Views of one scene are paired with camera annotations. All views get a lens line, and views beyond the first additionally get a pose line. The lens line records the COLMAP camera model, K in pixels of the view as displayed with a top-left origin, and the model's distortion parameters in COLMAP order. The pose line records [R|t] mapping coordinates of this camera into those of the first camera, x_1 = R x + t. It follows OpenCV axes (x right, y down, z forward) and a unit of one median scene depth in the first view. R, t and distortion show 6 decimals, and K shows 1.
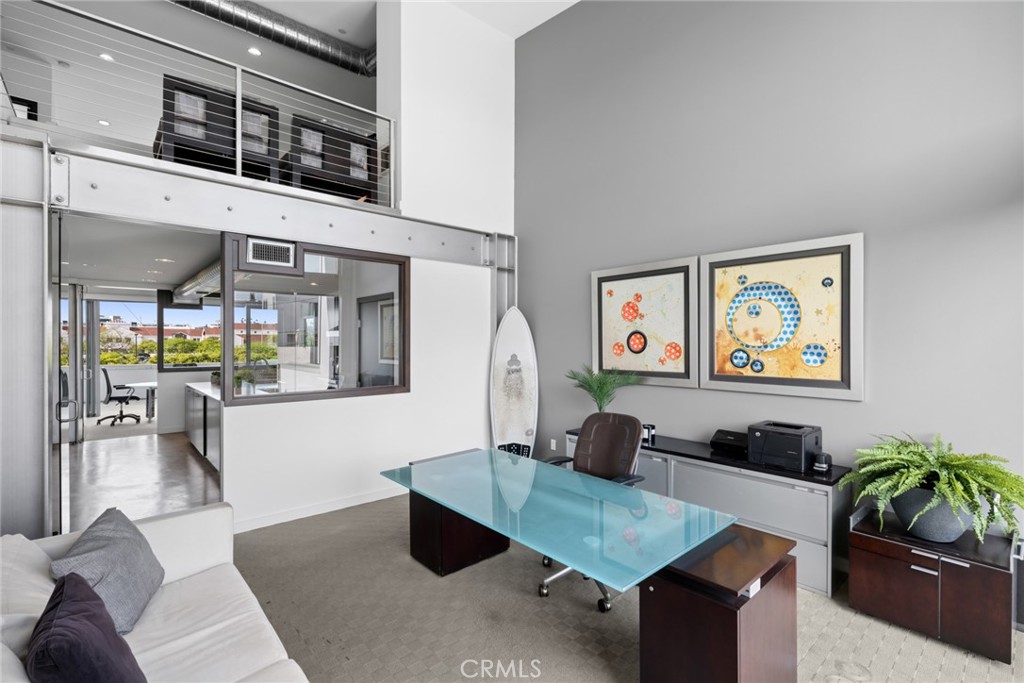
lens RADIAL K [[467.0, 0, 524.0], [0, 467.0, 344.1], [0, 0, 1]] dist [-0.002299, 0.000072]
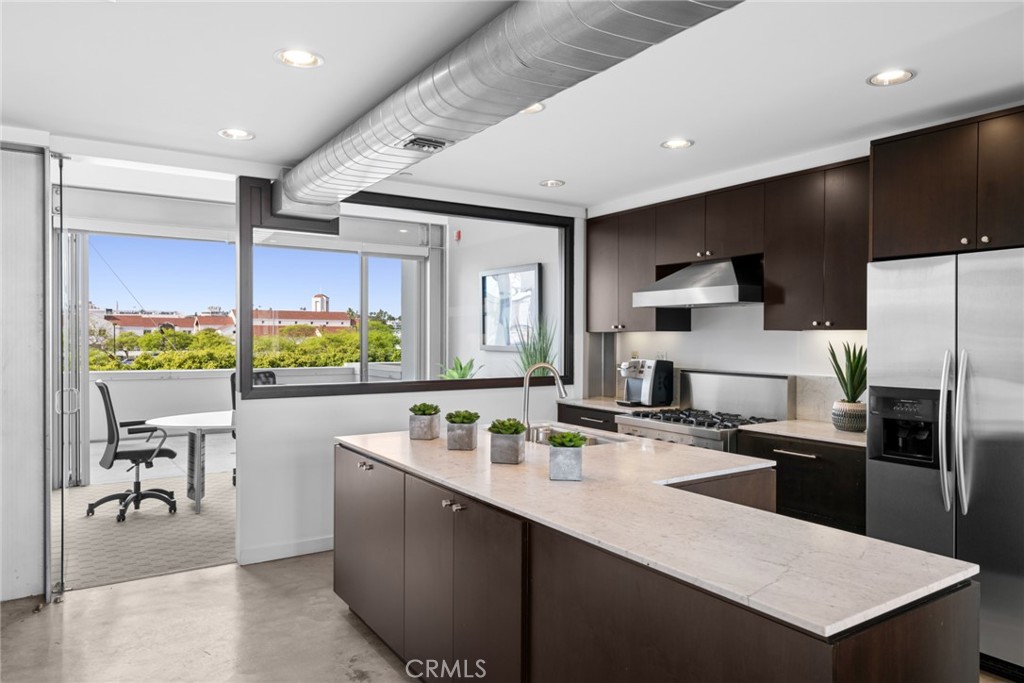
lens RADIAL K [[672.8, 0, 536.6], [0, 672.8, 341.3], [0, 0, 1]] dist [-0.006363, -0.005016]
pose [[0.991984, 0.003088, -0.126325, -0.419327], [-0.002856, 0.999994, 0.002015, 0.011146], [0.126330, -0.001638, 0.991987, 0.432304]]
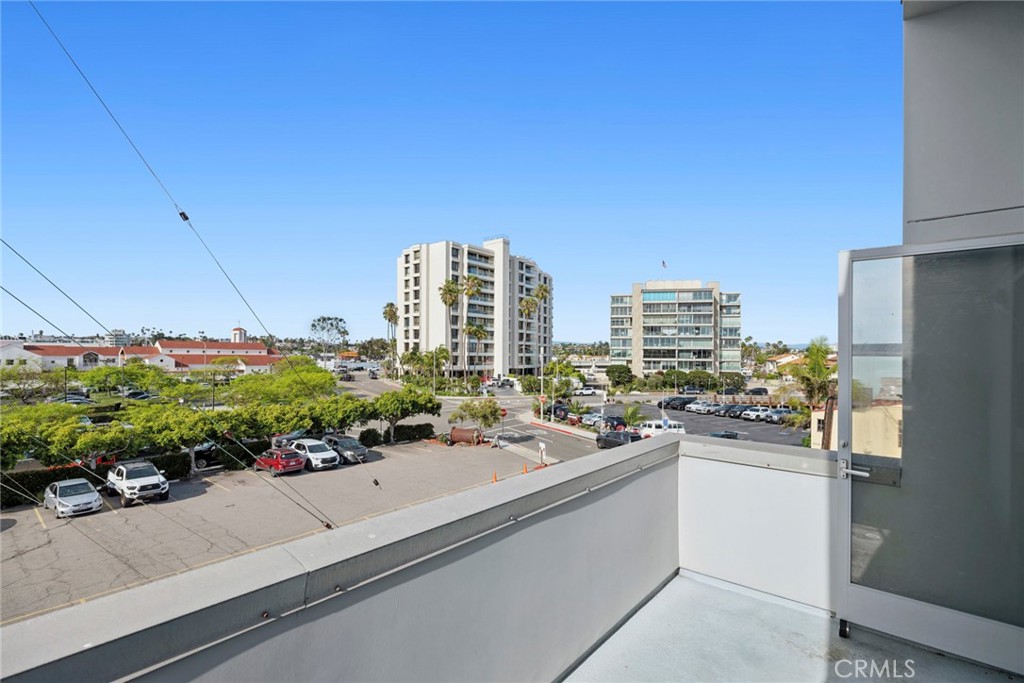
lens RADIAL K [[467.0, 0, 512.1], [0, 467.0, 356.5], [0, 0, 1]] dist [-0.002299, 0.000072]
pose [[0.989294, 0.007940, 0.145723, -1.693124], [-0.008553, 0.999957, 0.003580, -0.352635], [-0.145689, -0.004788, 0.989319, 1.115127]]
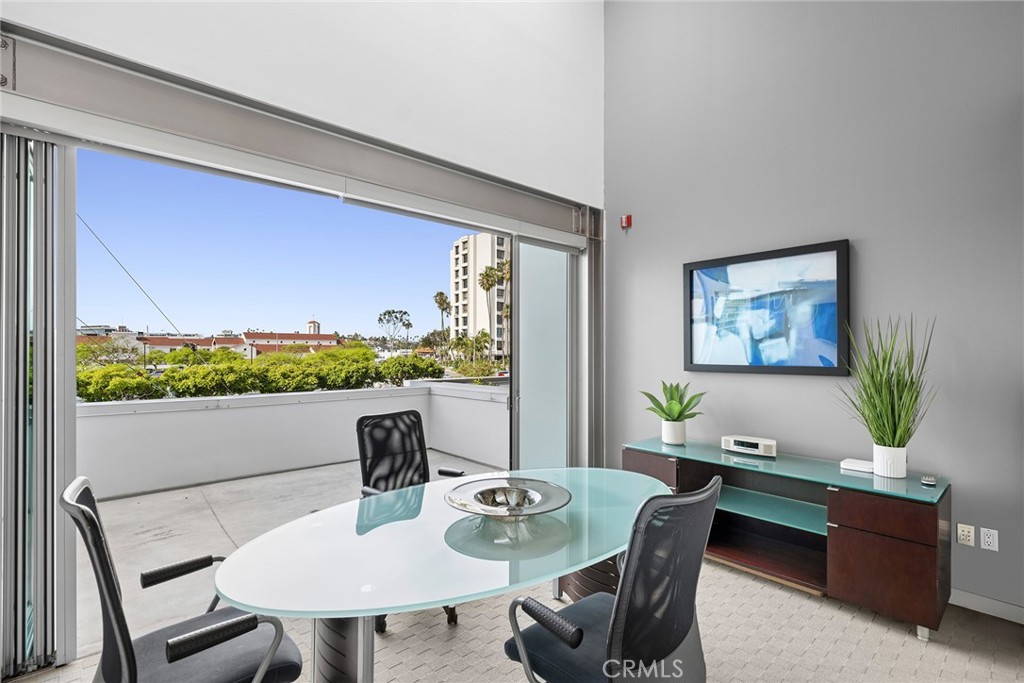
lens RADIAL K [[467.0, 0, 521.3], [0, 467.0, 346.3], [0, 0, 1]] dist [-0.002299, 0.000072]
pose [[0.999945, -0.003259, -0.009988, -0.784667], [0.003094, 0.999859, -0.016502, 0.008375], [0.010040, 0.016471, 0.999814, 0.883842]]
